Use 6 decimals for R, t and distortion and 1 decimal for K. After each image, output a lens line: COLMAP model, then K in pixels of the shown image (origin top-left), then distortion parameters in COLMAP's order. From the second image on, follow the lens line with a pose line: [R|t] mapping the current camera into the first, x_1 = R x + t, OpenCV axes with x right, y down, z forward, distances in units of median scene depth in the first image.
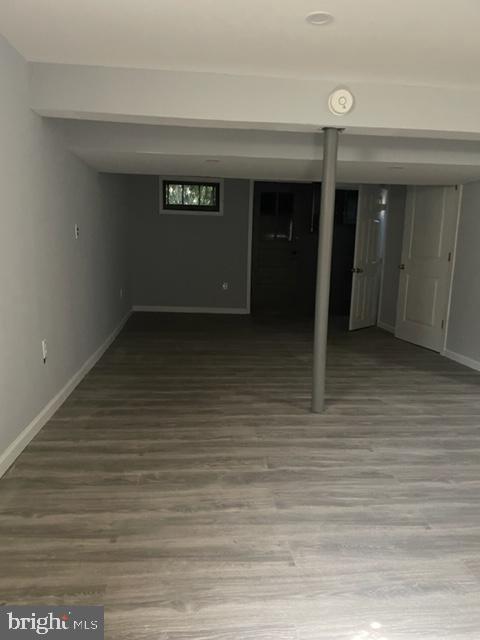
lens RADIAL K [[485.7, 0, 239.4], [0, 485.7, 319.8], [0, 0, 1]] dist [0.053080, -0.005324]
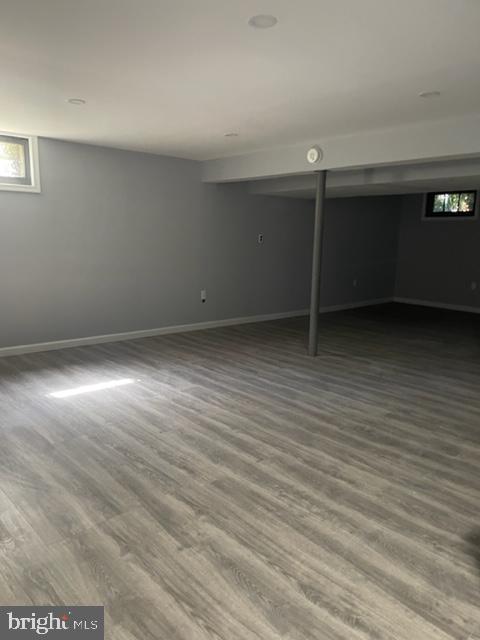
lens RADIAL K [[485.7, 0, 242.3], [0, 485.7, 319.8], [0, 0, 1]] dist [0.053080, -0.005324]
pose [[0.588824, 0.127508, -0.798140, 1.447075], [-0.135936, 0.989035, 0.057718, 0.025761], [0.796748, 0.074510, 0.599701, -0.103962]]
